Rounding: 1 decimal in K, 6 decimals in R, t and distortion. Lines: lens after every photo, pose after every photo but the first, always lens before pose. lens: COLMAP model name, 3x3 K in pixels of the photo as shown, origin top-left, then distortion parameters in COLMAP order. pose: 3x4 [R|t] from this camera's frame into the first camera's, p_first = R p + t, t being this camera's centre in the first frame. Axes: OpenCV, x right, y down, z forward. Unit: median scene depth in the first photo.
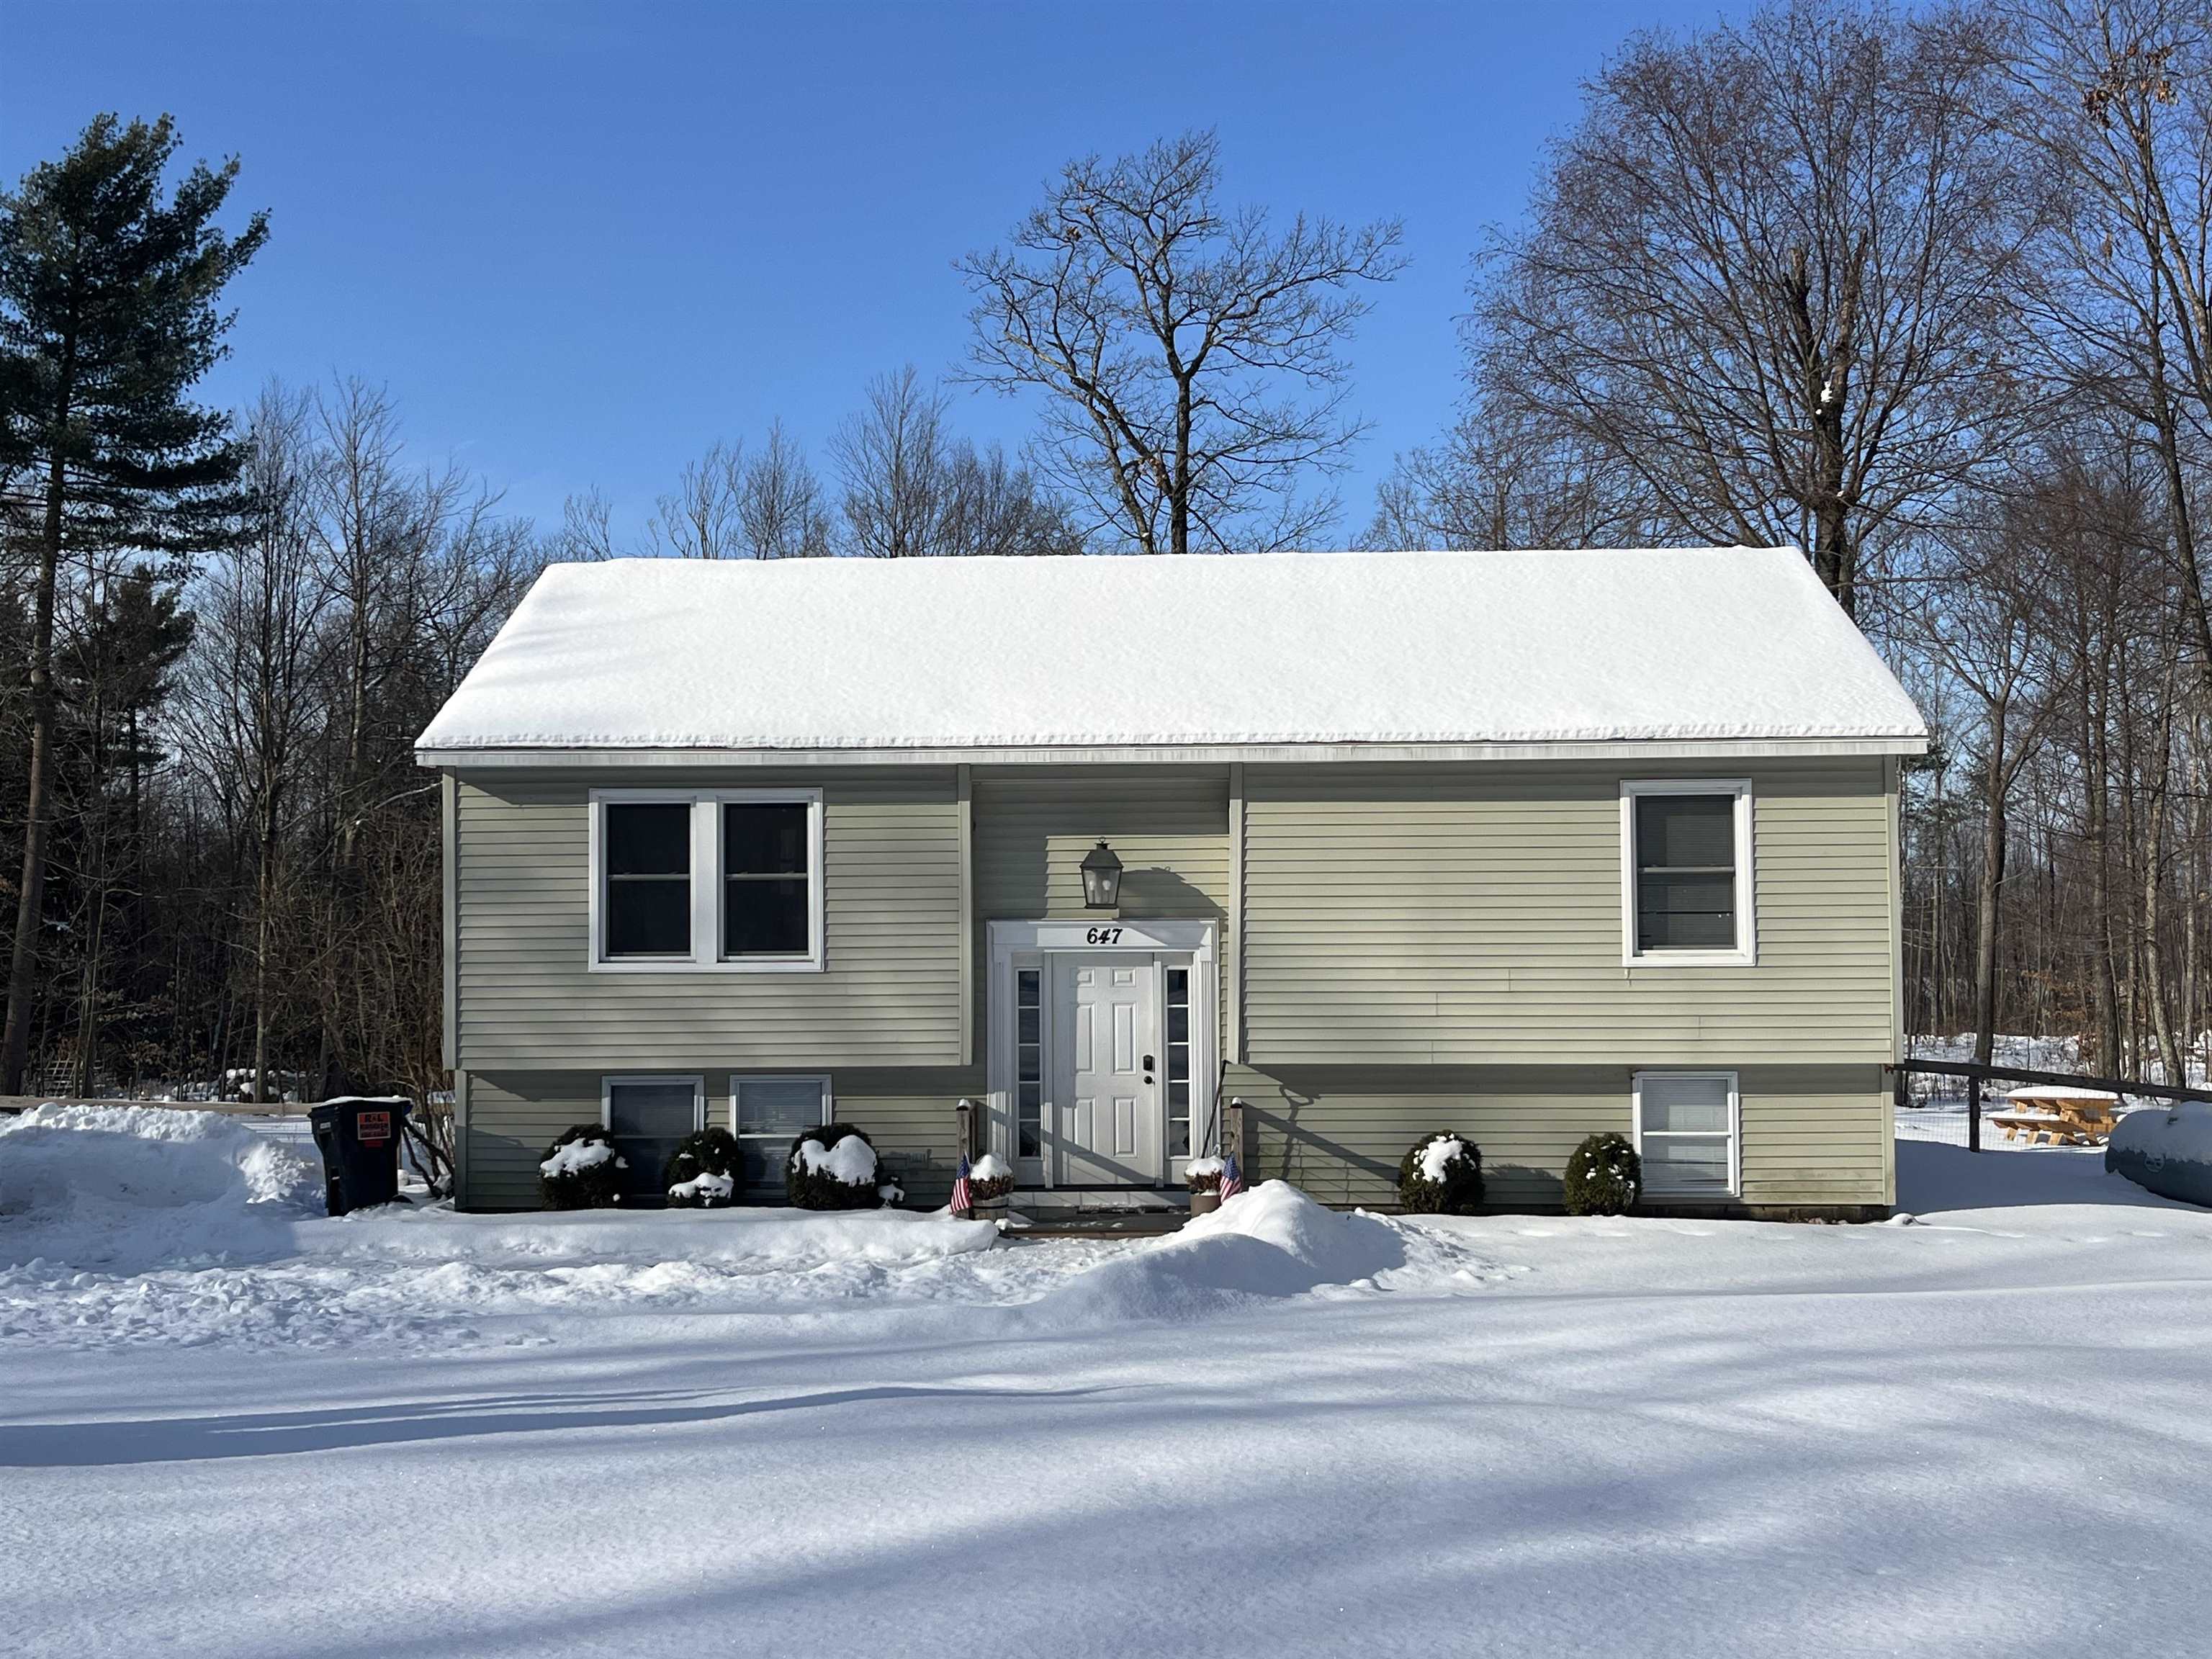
lens RADIAL K [[2369.9, 0, 1106.0], [0, 2369.9, 829.5], [0, 0, 1]] dist [0.102050, 0.000936]
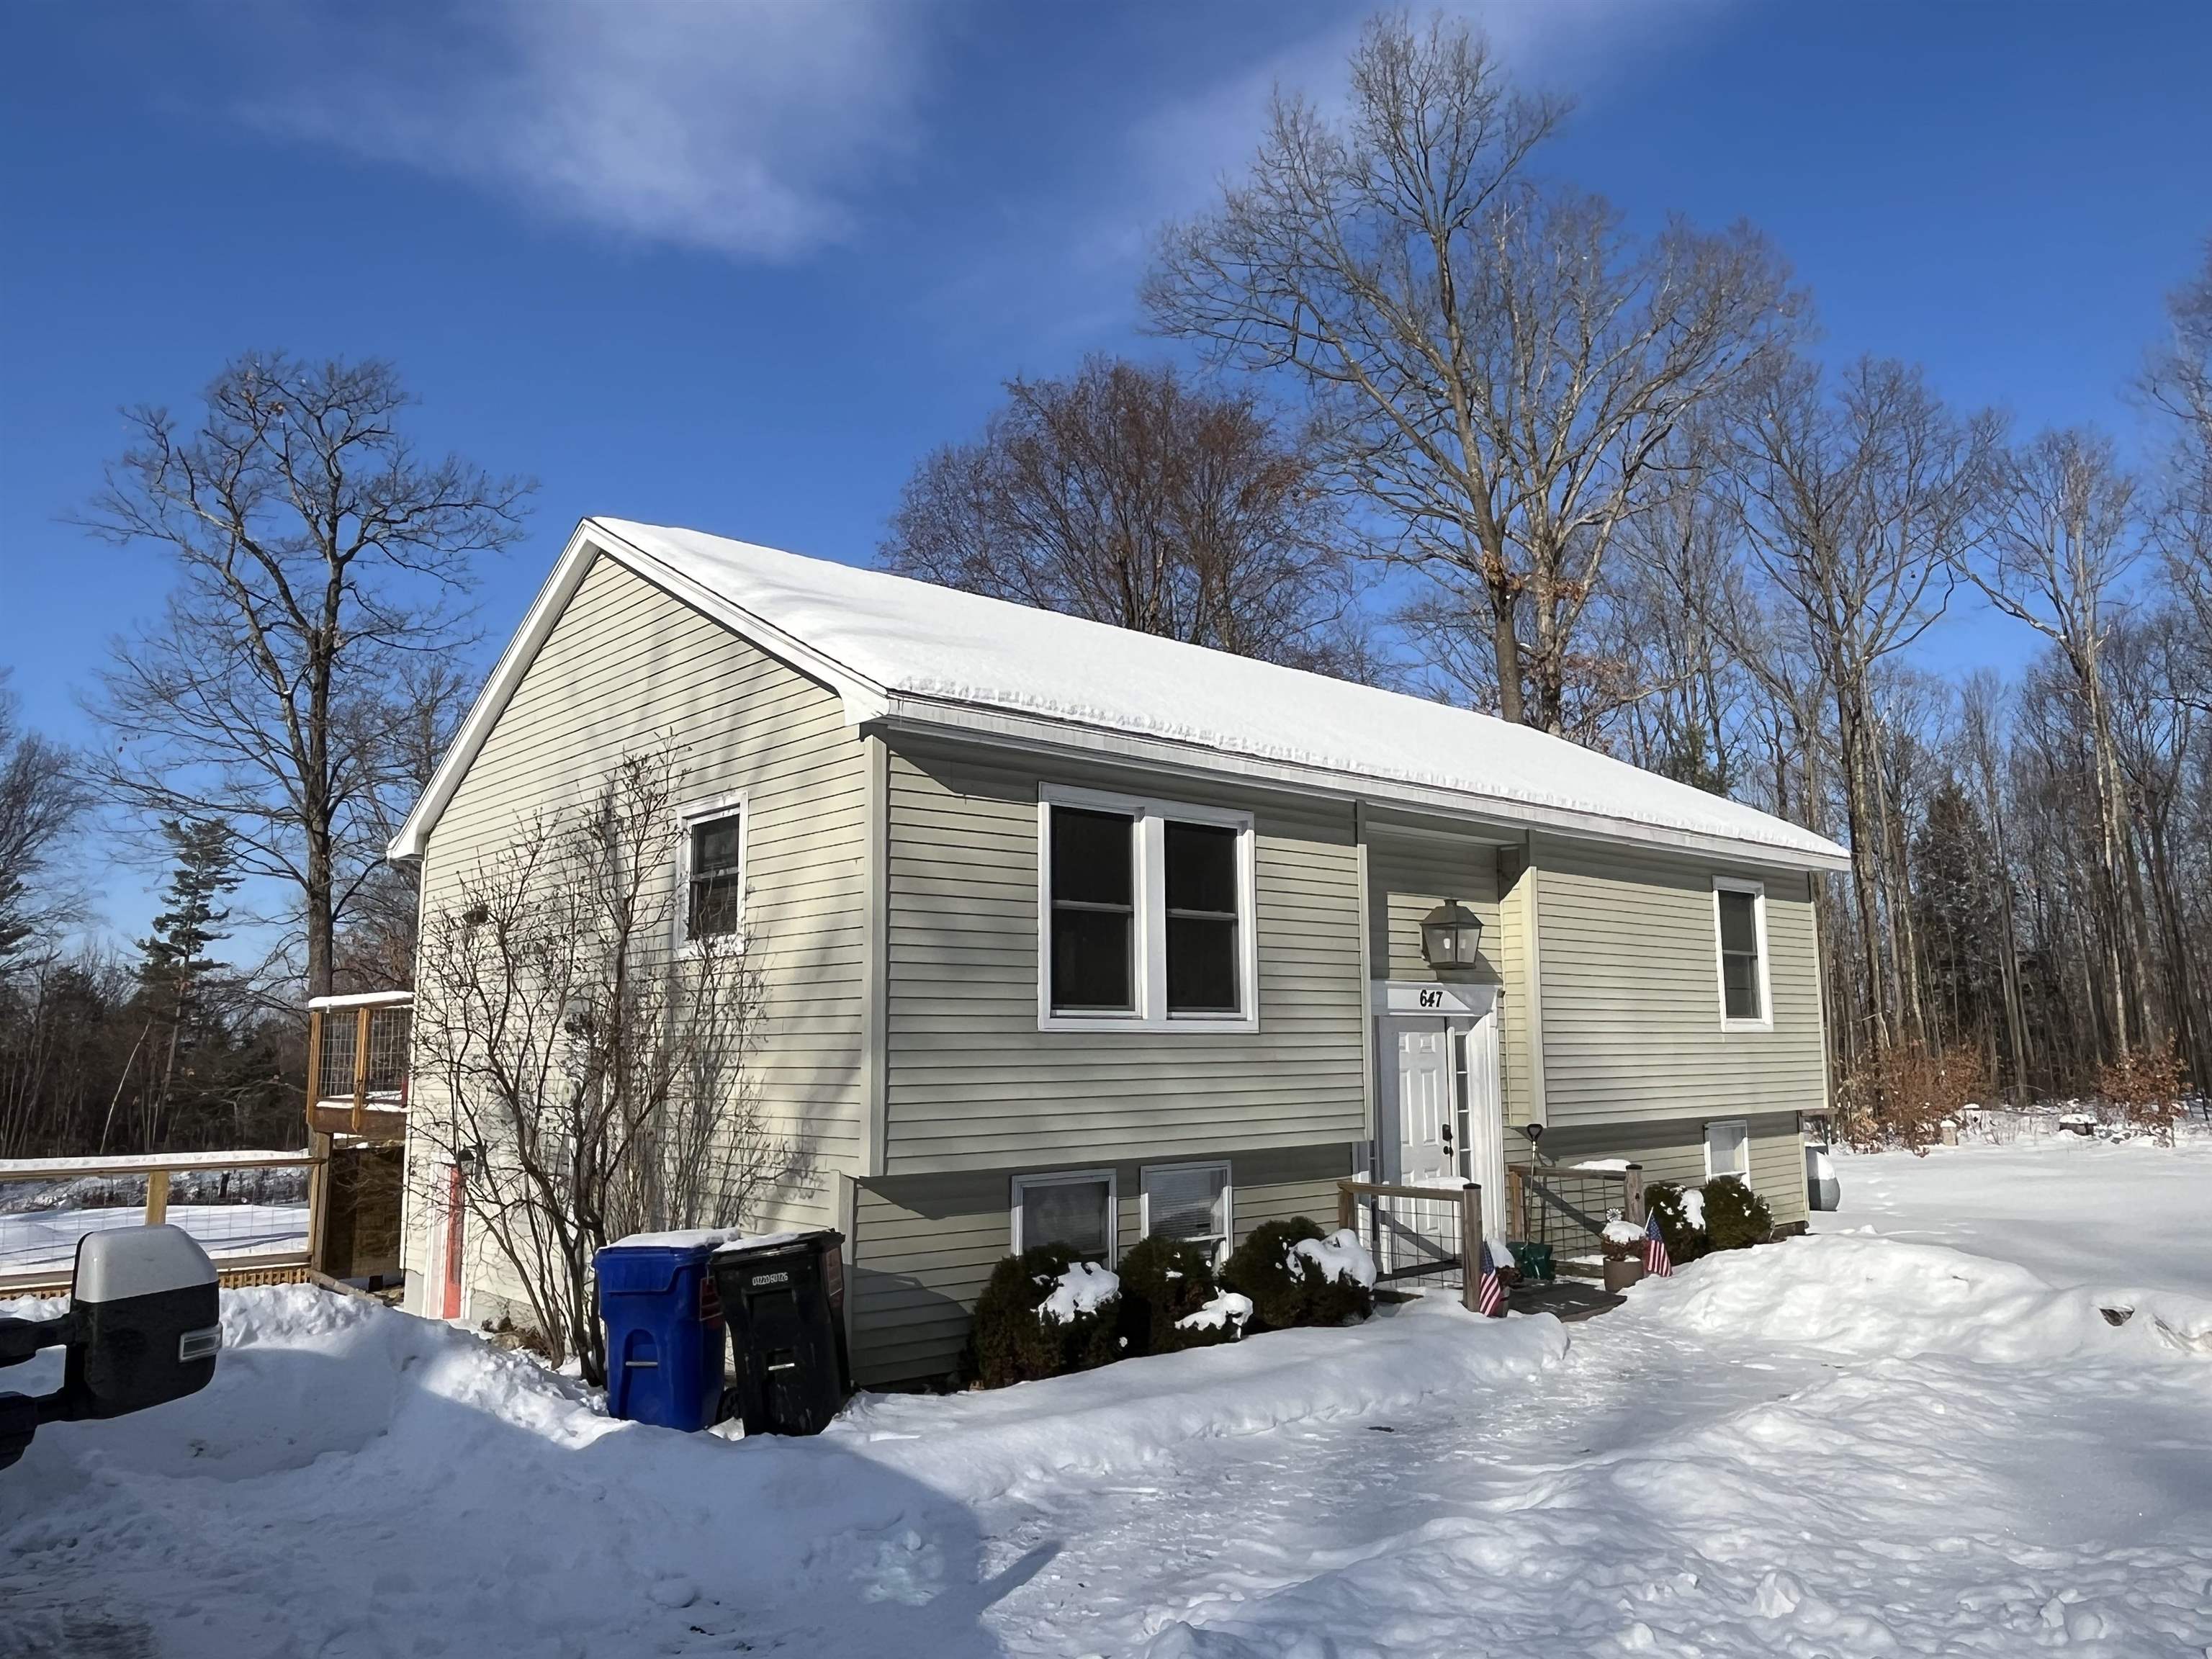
lens RADIAL K [[1547.7, 0, 1106.0], [0, 1547.7, 829.5], [0, 0, 1]] dist [-0.004450, -0.006587]
pose [[0.721848, 0.098932, 0.684944, -0.531332], [-0.017443, 0.992016, -0.124903, 0.057657], [-0.691832, 0.078214, 0.717810, 0.640296]]
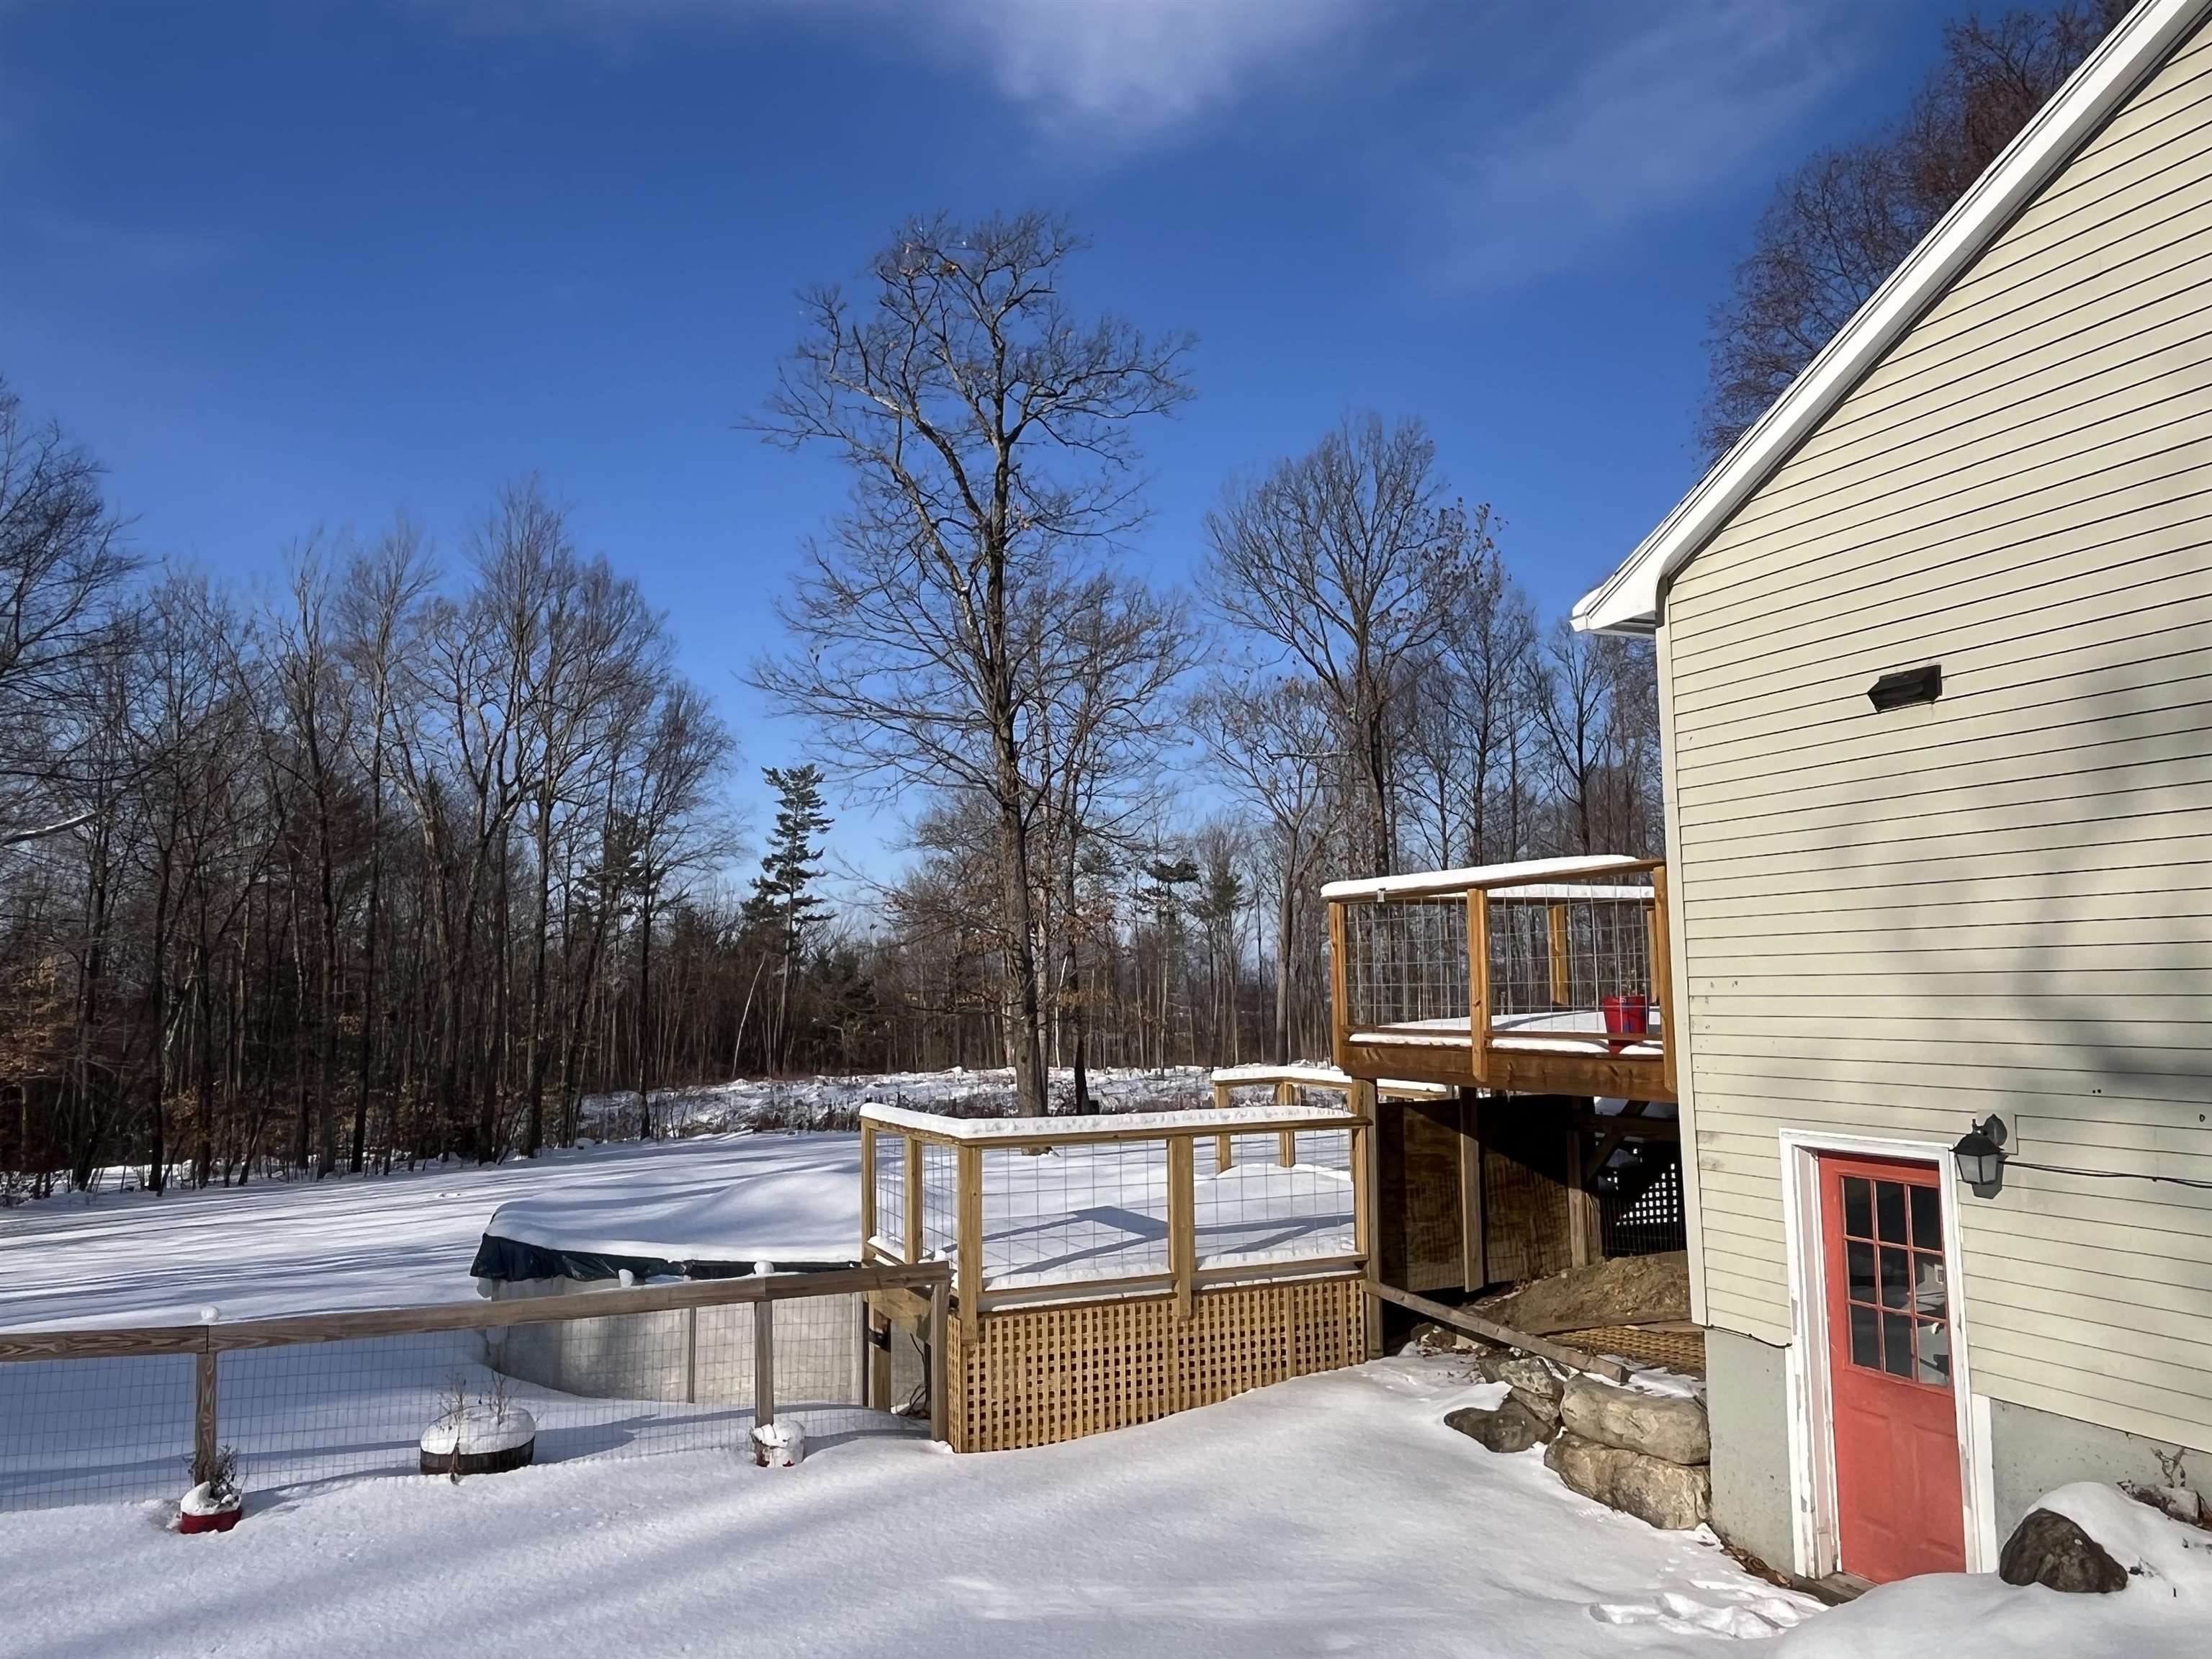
lens RADIAL K [[1547.7, 0, 1106.0], [0, 1547.7, 829.5], [0, 0, 1]] dist [-0.004450, -0.006587]
pose [[0.900140, 0.037888, 0.433949, -0.582220], [-0.005464, 0.997114, -0.075723, 0.075584], [-0.435566, 0.065790, 0.897749, 1.074307]]
